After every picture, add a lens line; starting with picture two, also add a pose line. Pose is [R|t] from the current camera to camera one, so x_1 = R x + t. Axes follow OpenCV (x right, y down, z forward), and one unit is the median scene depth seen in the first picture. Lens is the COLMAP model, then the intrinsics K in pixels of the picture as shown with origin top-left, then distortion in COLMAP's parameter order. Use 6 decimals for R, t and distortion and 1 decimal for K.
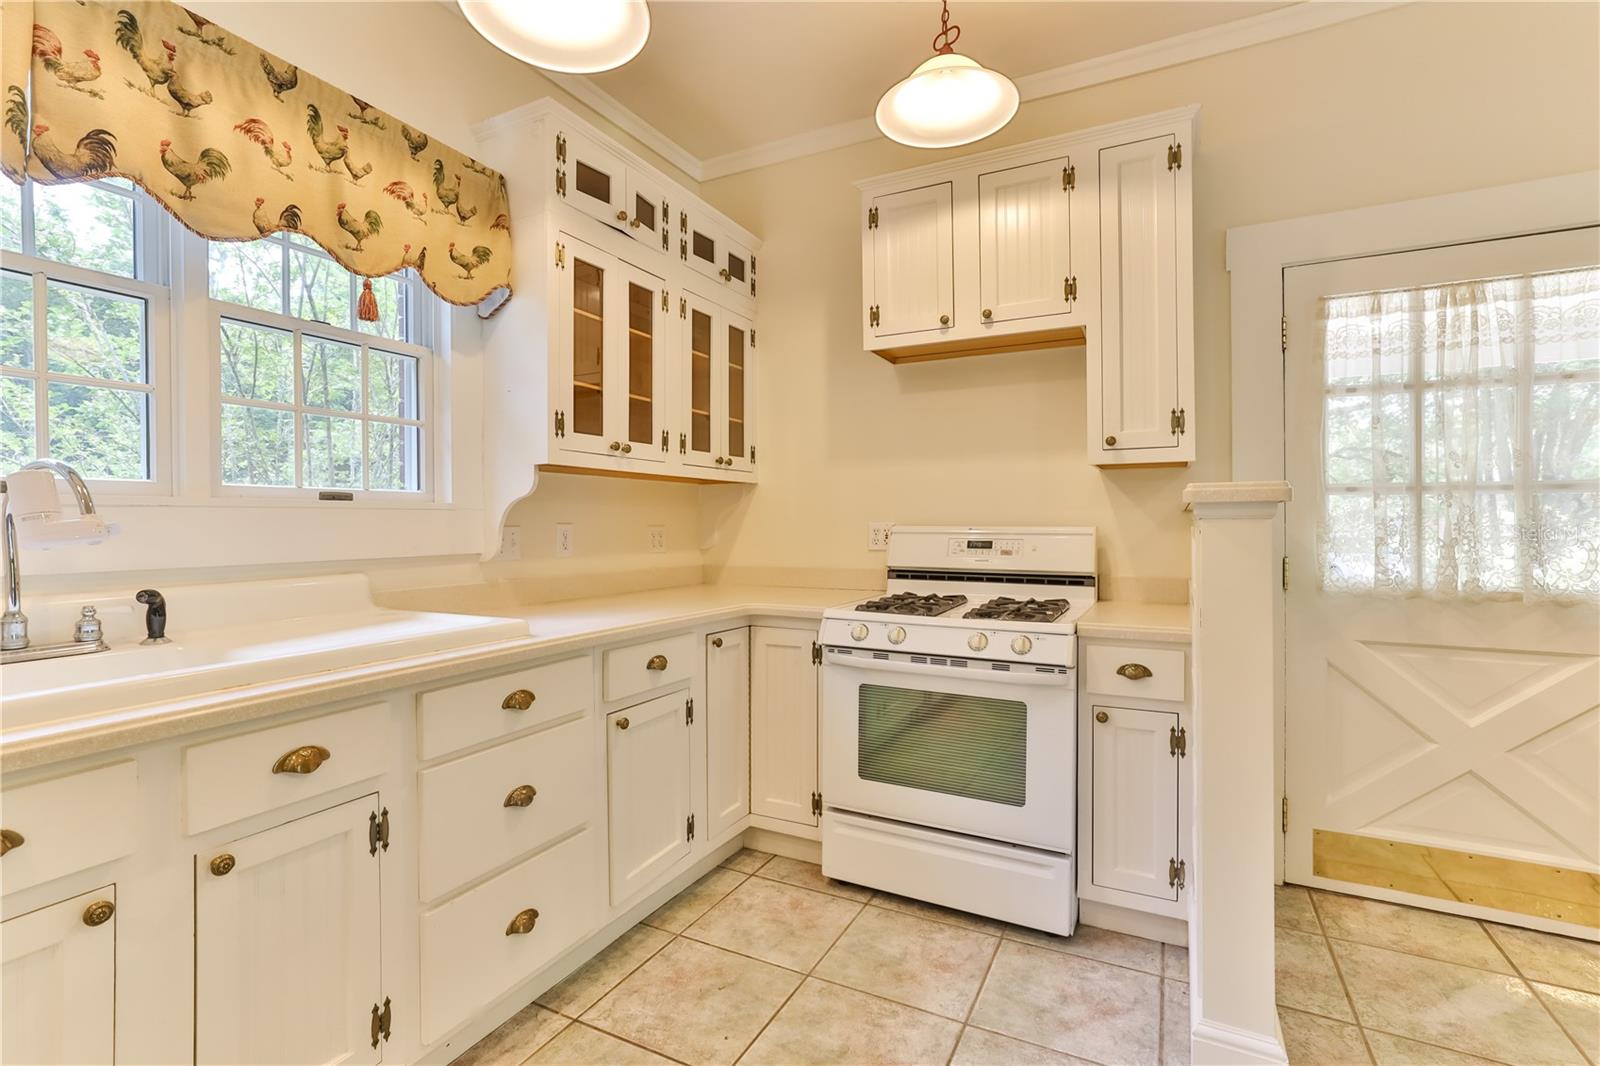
lens RADIAL K [[735.0, 0, 810.5], [0, 735.0, 518.5], [0, 0, 1]] dist [-0.014074, 0.011016]
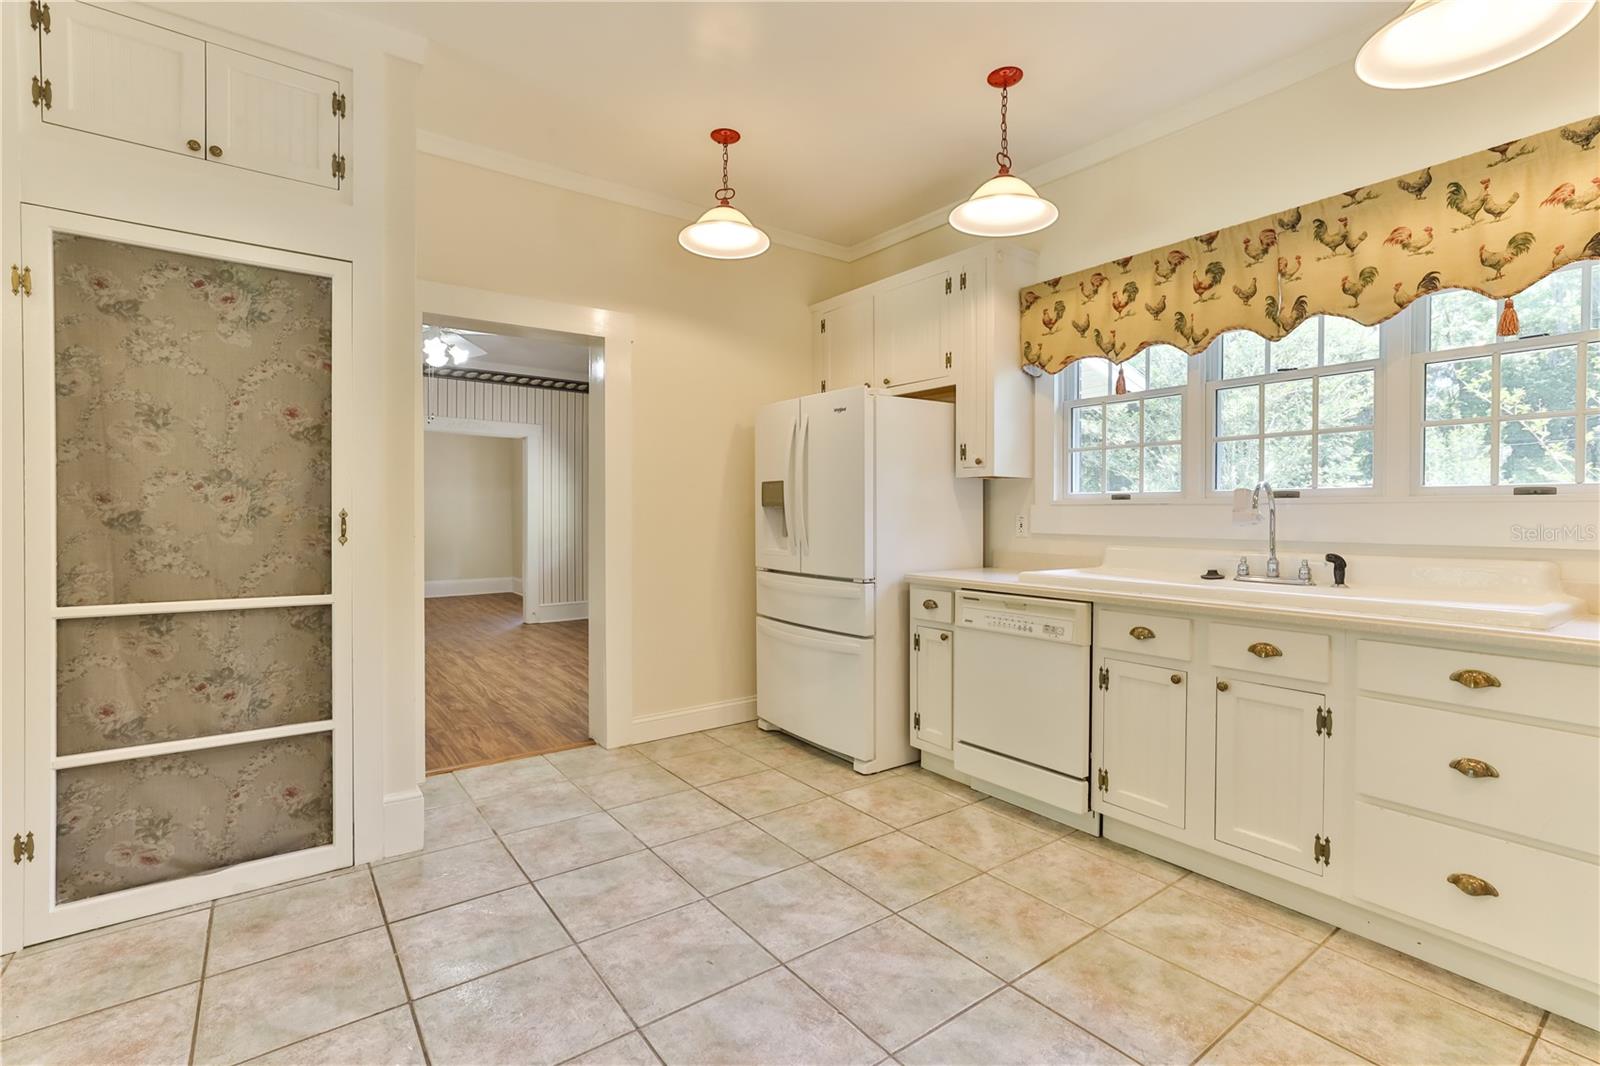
lens RADIAL K [[735.0, 0, 810.5], [0, 735.0, 518.5], [0, 0, 1]] dist [-0.014074, 0.011016]
pose [[-0.439697, 0.005939, -0.898127, 1.053877], [-0.001331, 0.999973, 0.007264, 0.006247], [0.898145, 0.004389, -0.439677, 0.631365]]
